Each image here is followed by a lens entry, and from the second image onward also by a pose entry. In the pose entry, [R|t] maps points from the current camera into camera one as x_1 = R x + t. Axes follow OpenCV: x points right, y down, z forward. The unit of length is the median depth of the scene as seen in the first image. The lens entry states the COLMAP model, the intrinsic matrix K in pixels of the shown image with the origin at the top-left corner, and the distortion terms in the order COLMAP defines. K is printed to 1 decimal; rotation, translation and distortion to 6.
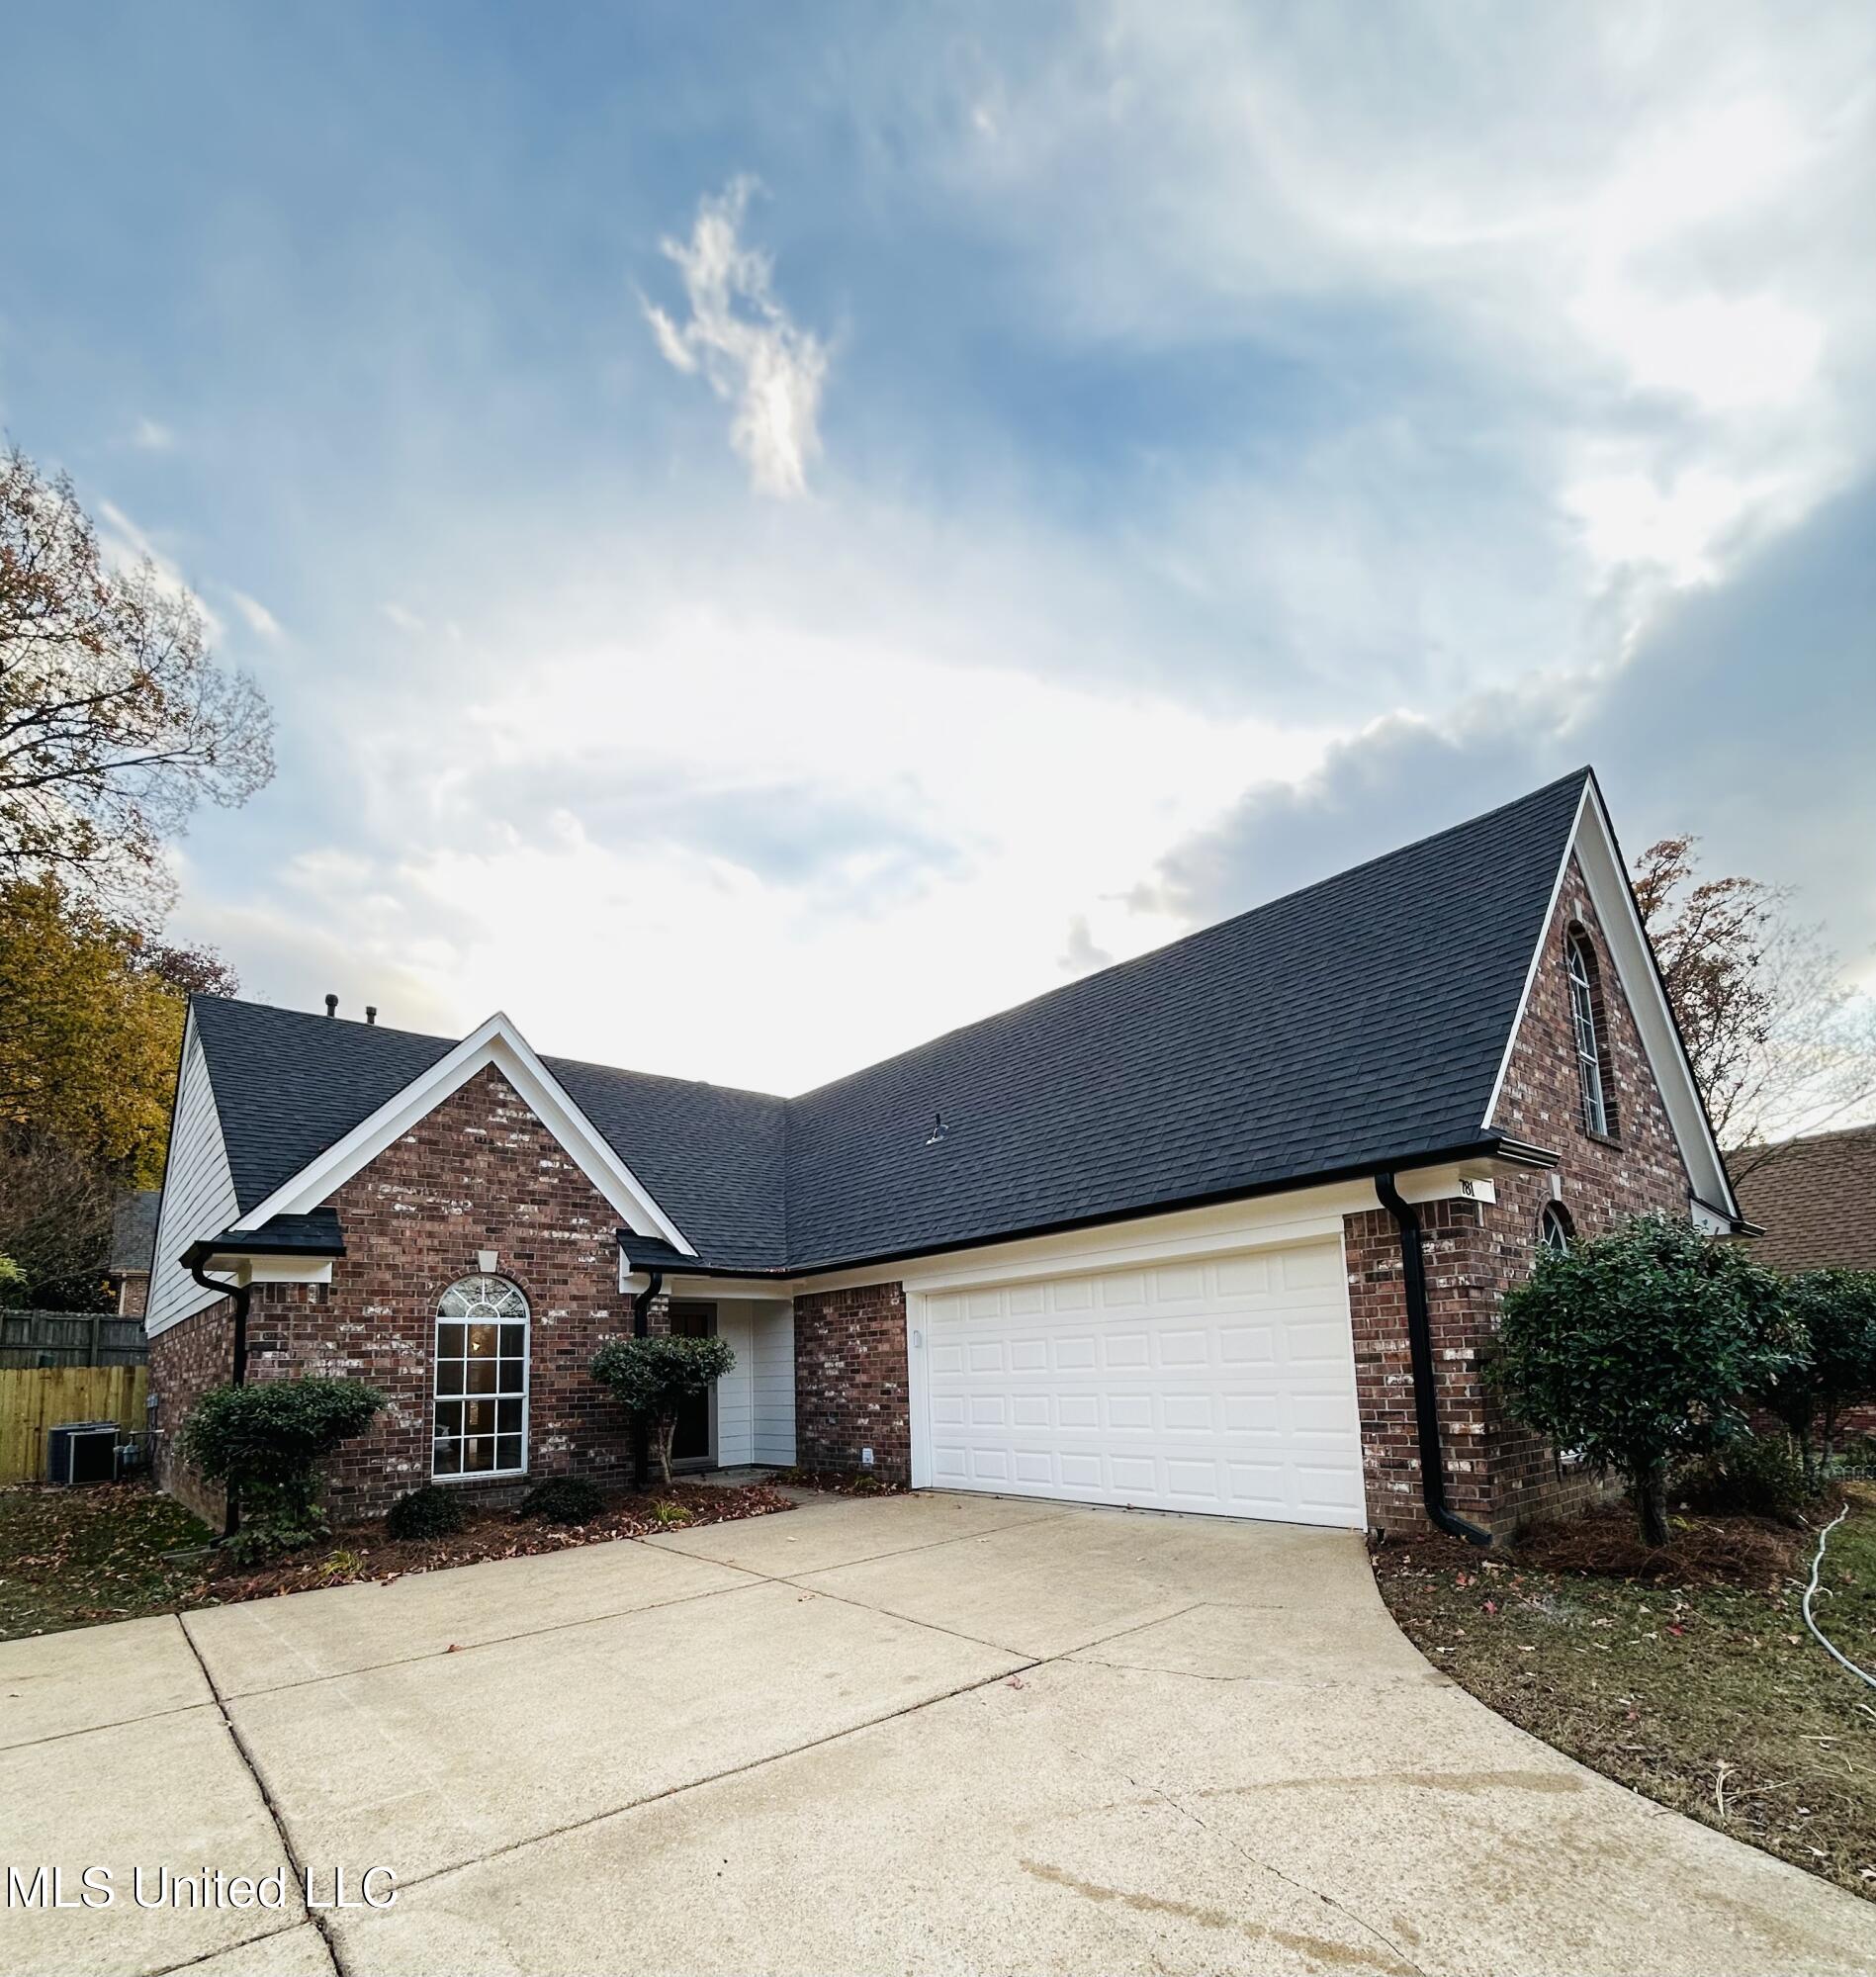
lens RADIAL K [[1018.0, 0, 938.5], [0, 1018.0, 1251.1], [0, 0, 1]] dist [0.004155, -0.013830]
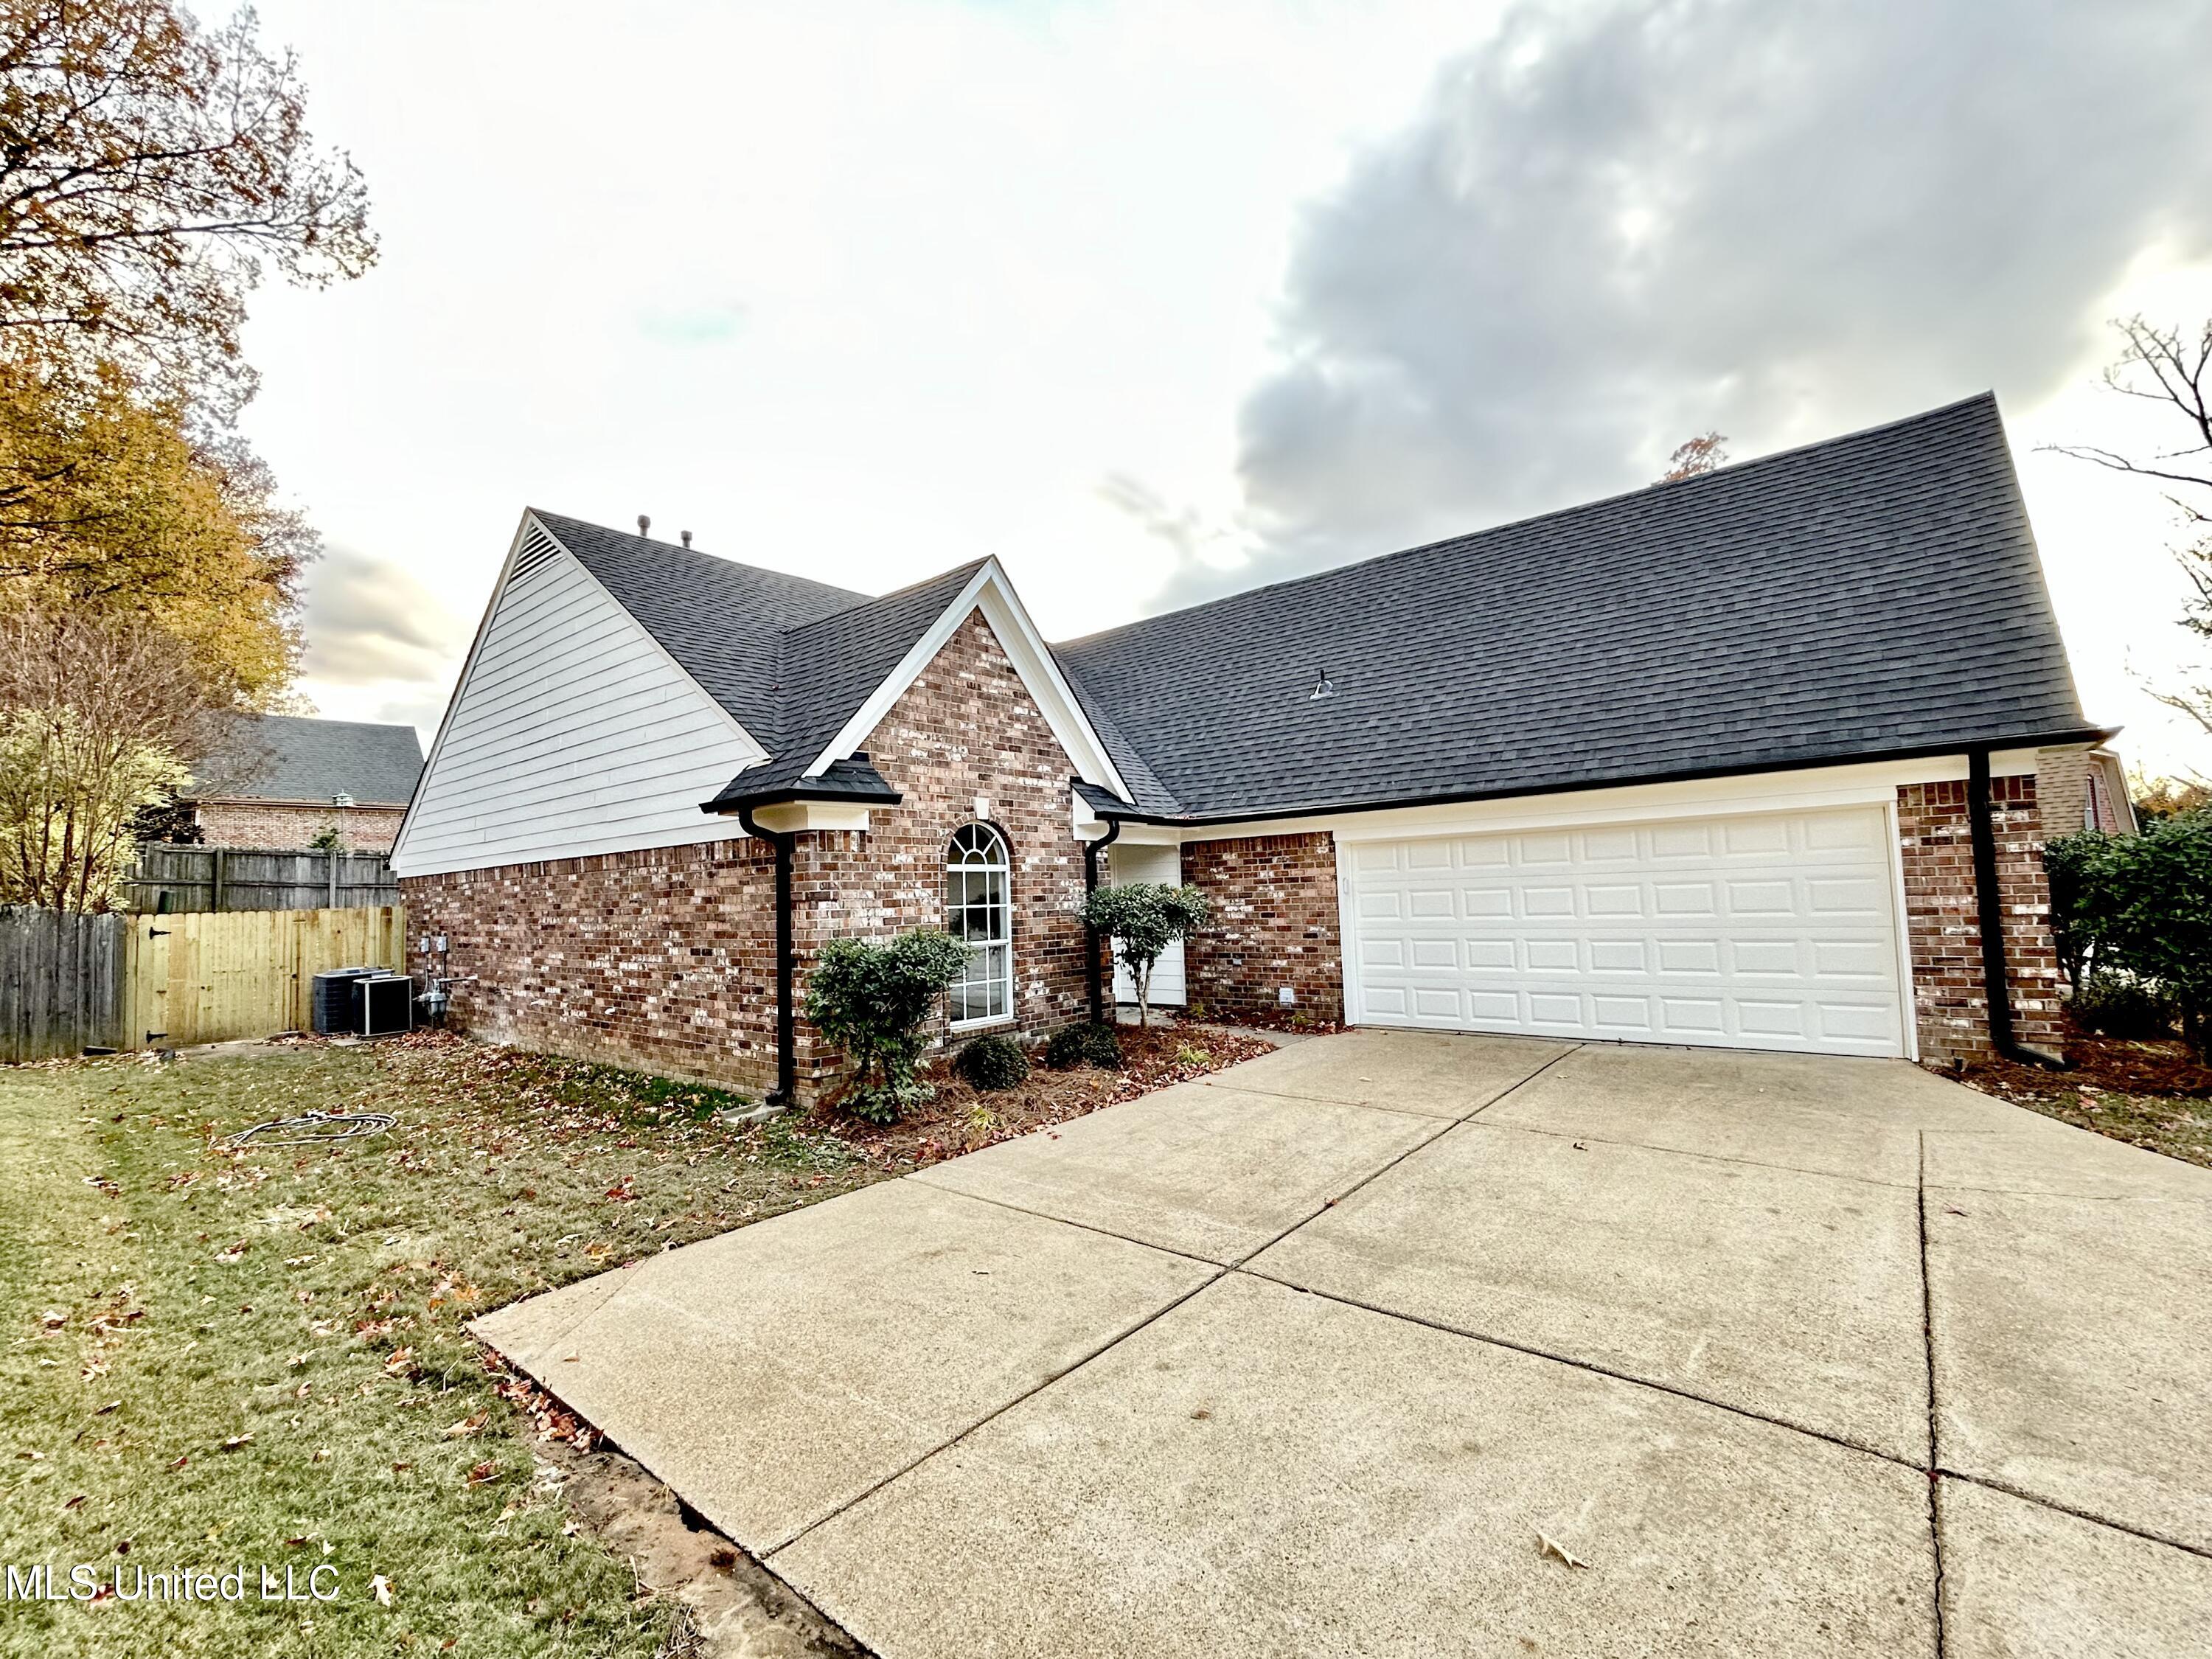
lens RADIAL K [[974.8, 0, 1098.0], [0, 974.8, 830.1], [0, 0, 1]] dist [0.000826, -0.000176]
pose [[0.988079, 0.011230, 0.153535, -0.478313], [-0.018240, 0.998851, 0.044322, -0.013055], [-0.152860, -0.046594, 0.987149, 0.043437]]
